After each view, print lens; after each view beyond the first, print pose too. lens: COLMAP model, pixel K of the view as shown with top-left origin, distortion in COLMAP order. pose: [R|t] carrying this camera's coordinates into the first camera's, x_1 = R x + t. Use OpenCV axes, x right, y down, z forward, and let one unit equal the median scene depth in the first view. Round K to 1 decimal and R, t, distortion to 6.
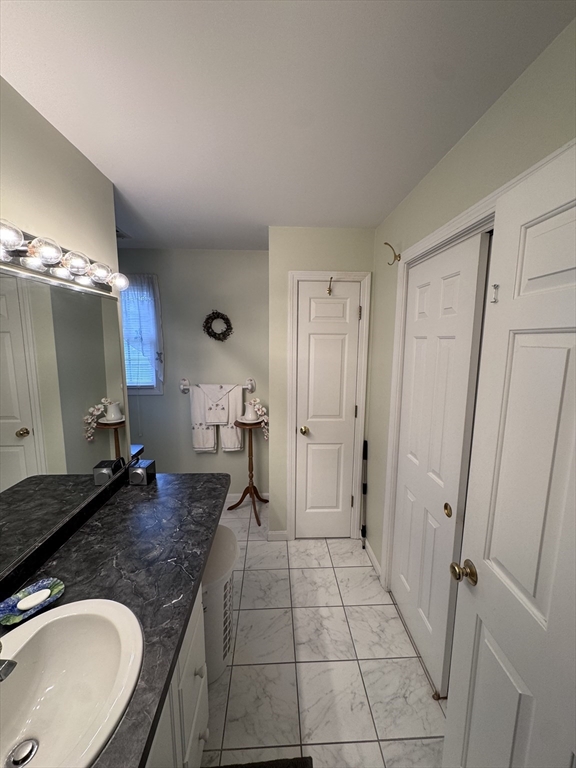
lens RADIAL K [[306.9, 0, 288.0], [0, 306.9, 384.0], [0, 0, 1]] dist [-0.004754, 0.000312]
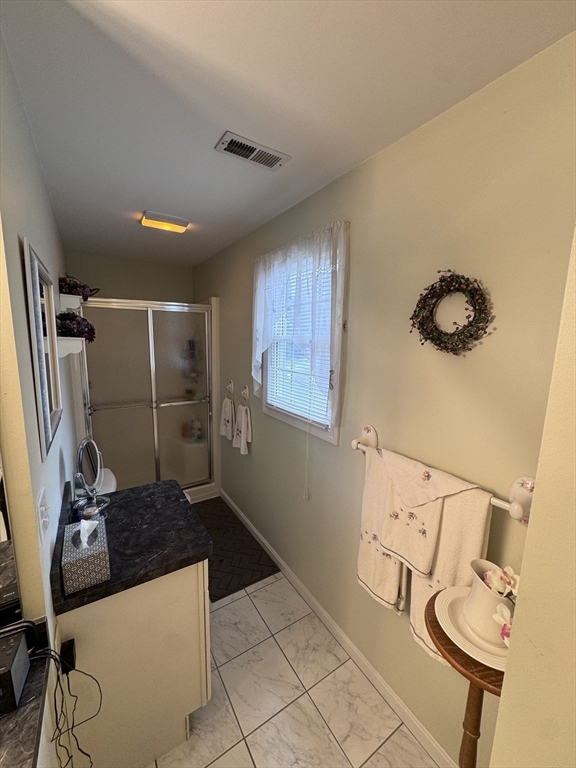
lens RADIAL K [[305.8, 0, 288.0], [0, 305.8, 384.0], [0, 0, 1]] dist [-0.001211, -0.000315]
pose [[0.499701, 0.133933, -0.855781, 0.002582], [-0.136943, 0.987764, 0.074626, -0.104914], [0.855305, 0.079903, 0.511927, 0.647960]]
